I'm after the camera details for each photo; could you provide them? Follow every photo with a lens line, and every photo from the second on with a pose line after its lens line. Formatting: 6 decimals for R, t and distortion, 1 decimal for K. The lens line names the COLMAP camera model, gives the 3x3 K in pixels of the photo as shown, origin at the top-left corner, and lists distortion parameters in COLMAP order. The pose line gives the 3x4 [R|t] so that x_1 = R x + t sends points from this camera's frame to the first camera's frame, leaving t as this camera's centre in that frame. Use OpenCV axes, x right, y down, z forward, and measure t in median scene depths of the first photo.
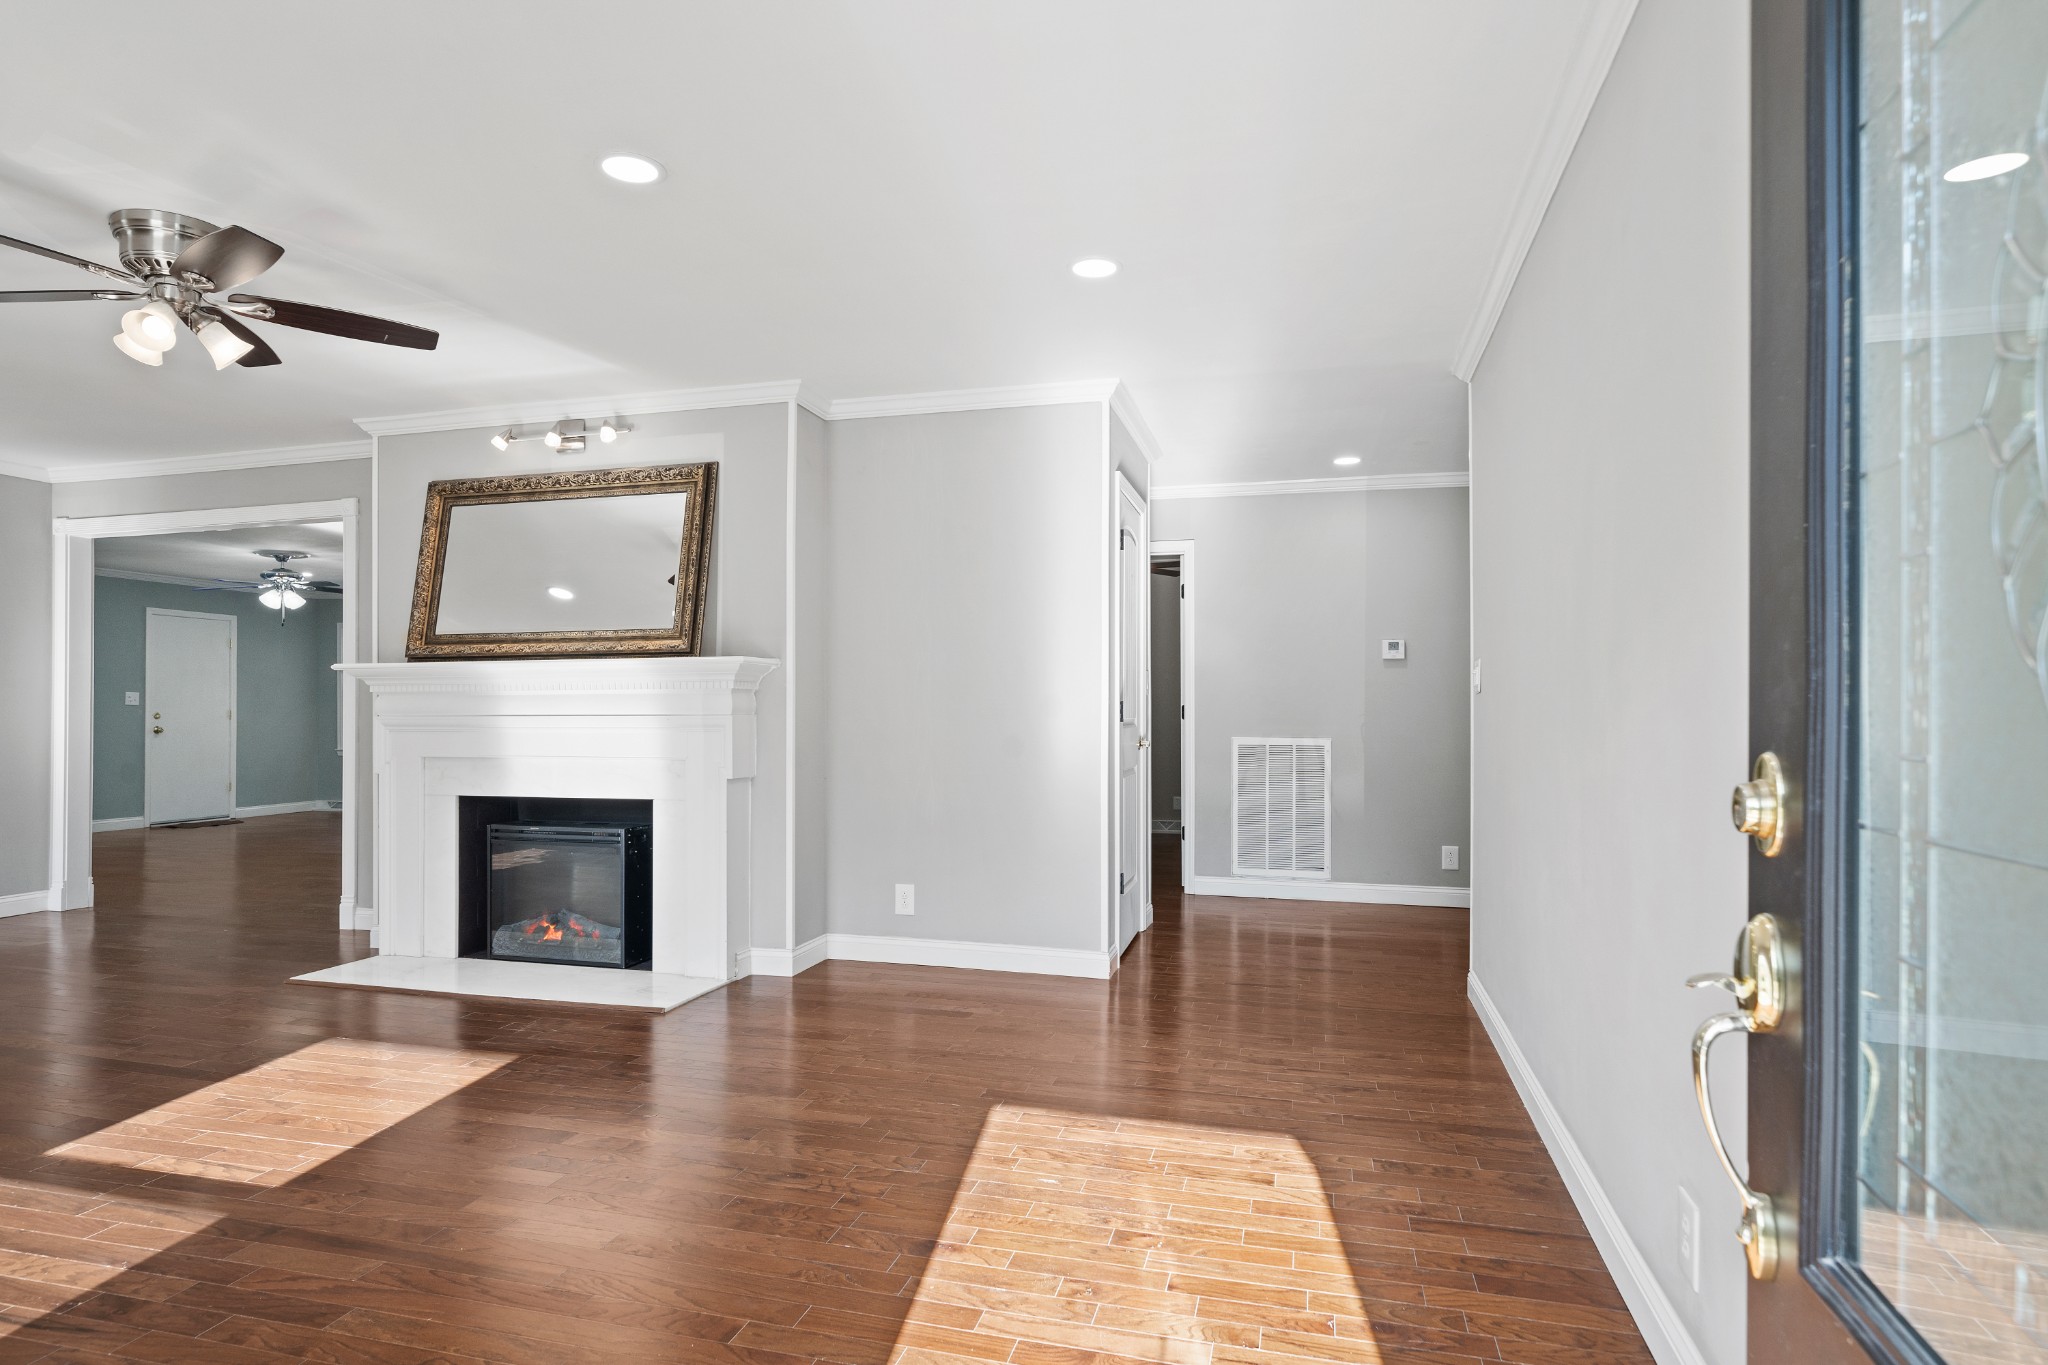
lens RADIAL K [[1064.9, 0, 1030.8], [0, 1064.9, 697.3], [0, 0, 1]] dist [-0.007296, -0.000602]
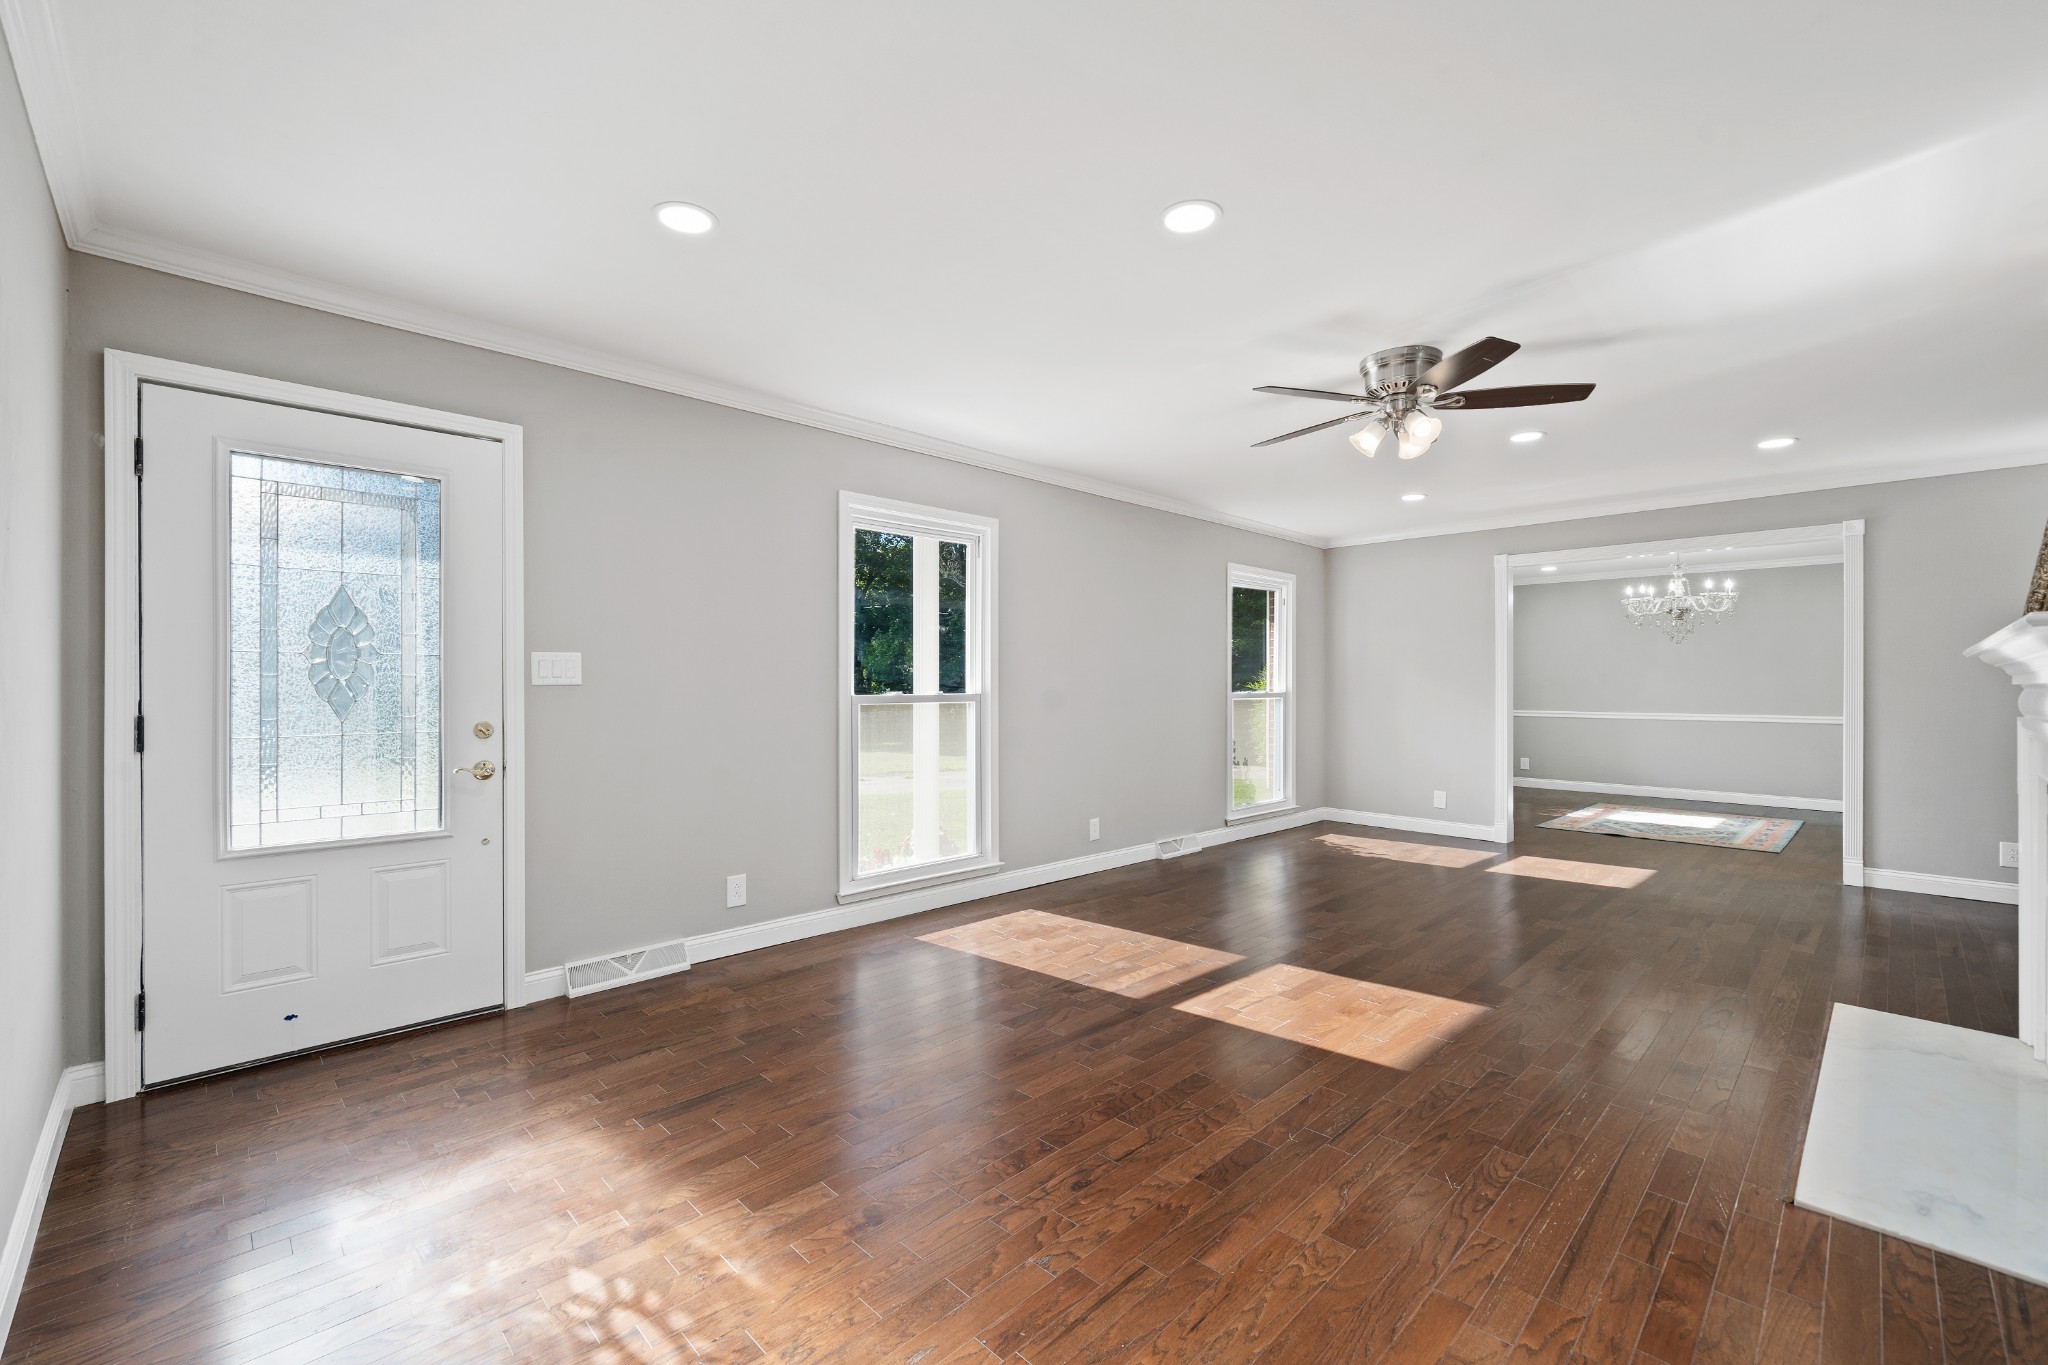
lens RADIAL K [[837.6, 0, 1008.6], [0, 837.6, 682.5], [0, 0, 1]] dist [0.001252, 0.000267]
pose [[-0.491120, -0.002630, -0.871088, 0.231204], [0.005260, 0.999968, -0.005985, -0.007479], [0.871076, -0.007522, -0.491091, 0.621544]]
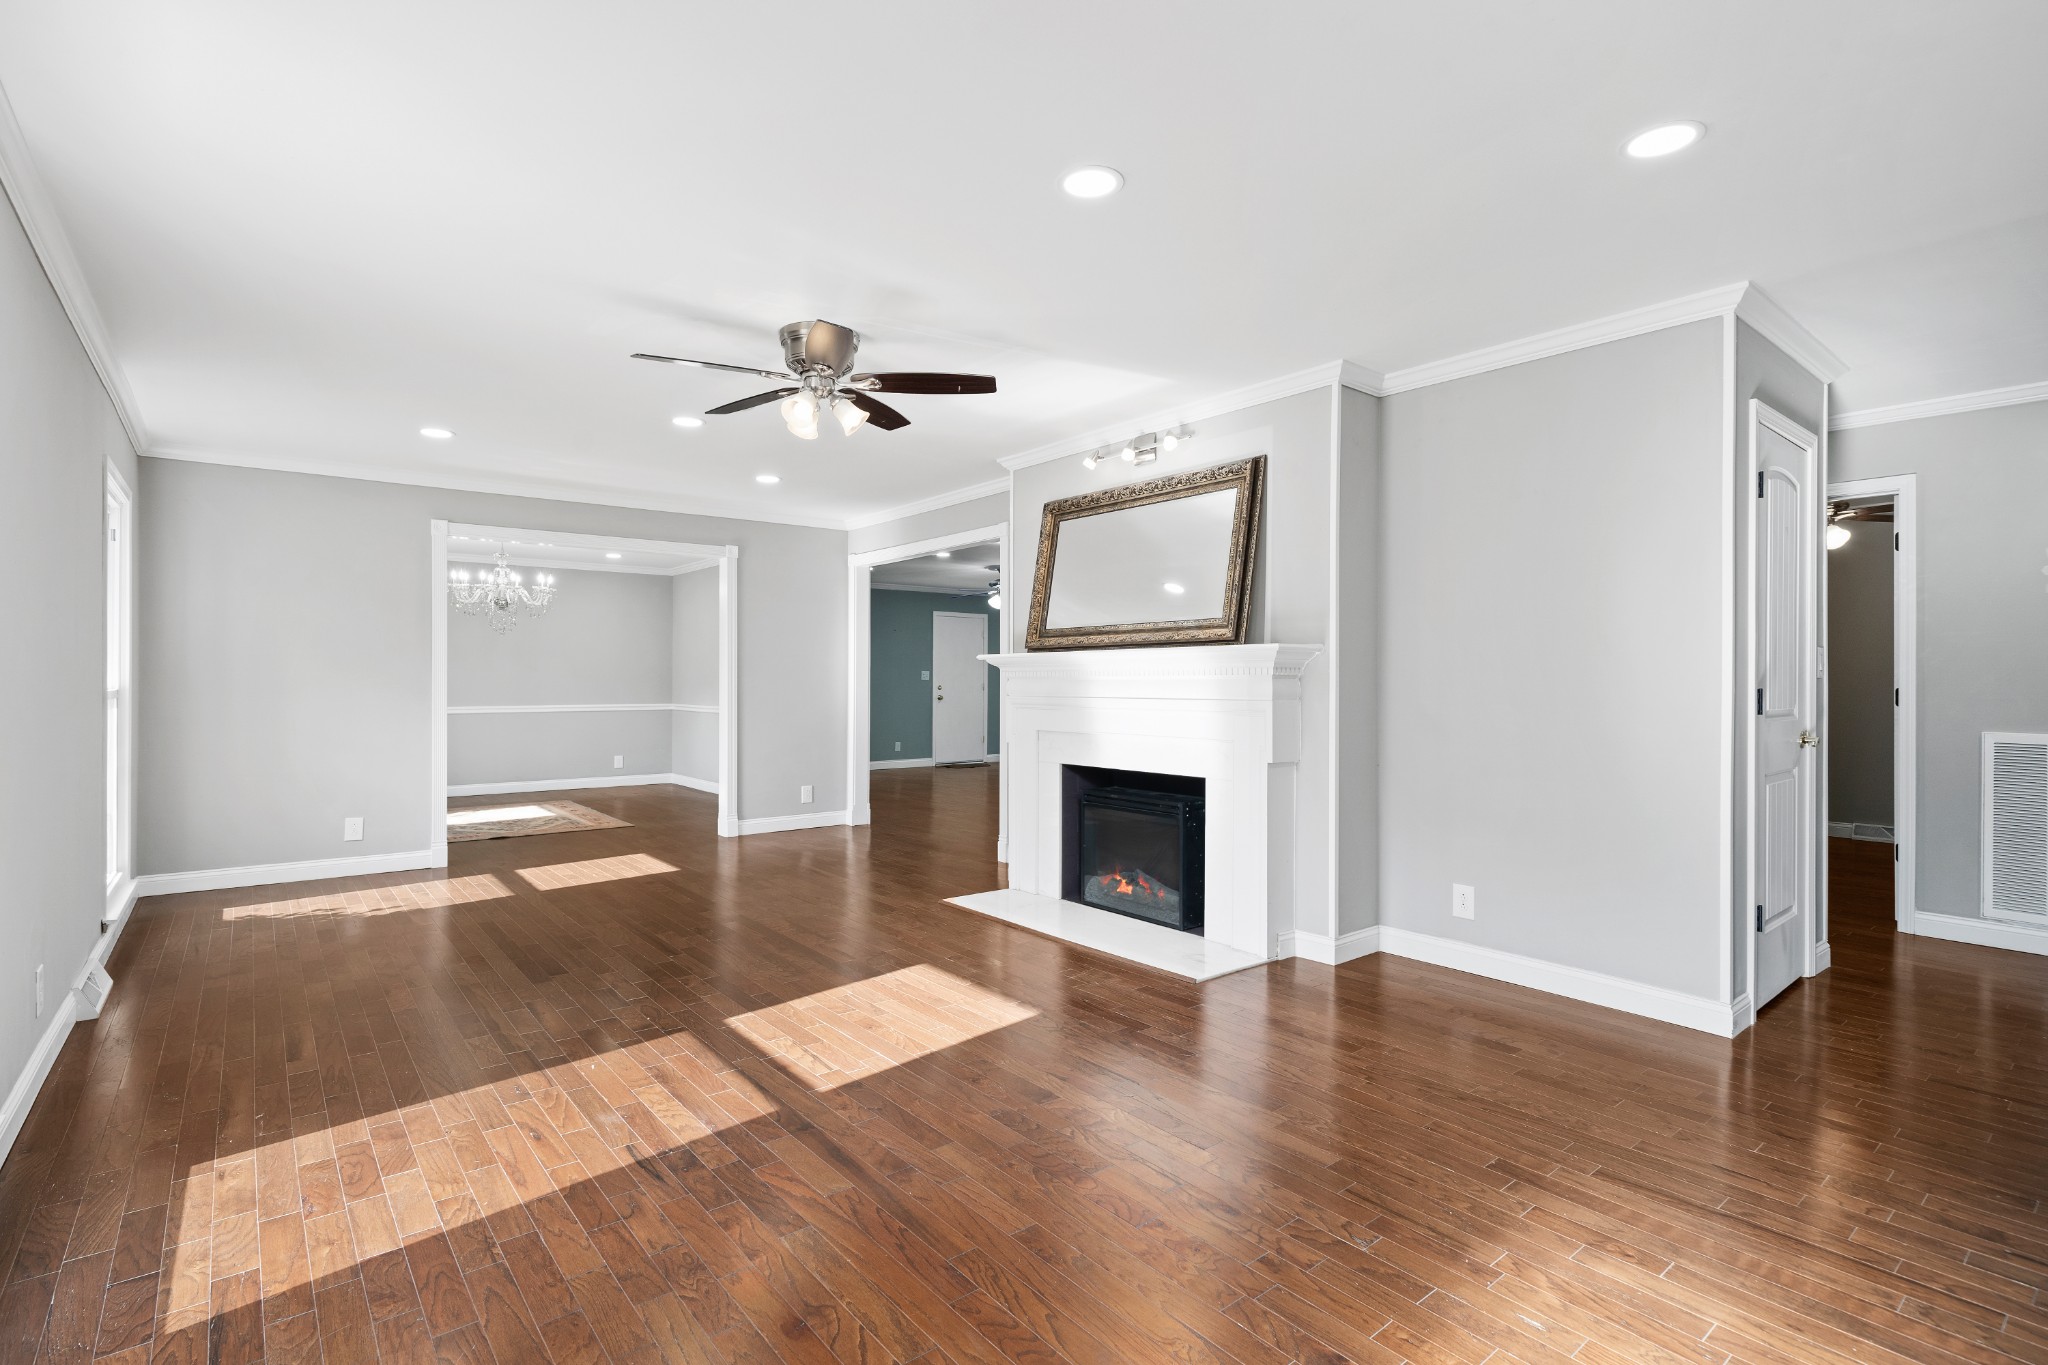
lens RADIAL K [[959.9, 0, 1025.6], [0, 959.9, 678.0], [0, 0, 1]] dist [0.000214, -0.000282]
pose [[0.811934, 0.000861, -0.583748, 0.060737], [0.003377, 0.999975, 0.006171, -0.010996], [0.583739, -0.006982, 0.811911, 0.103540]]
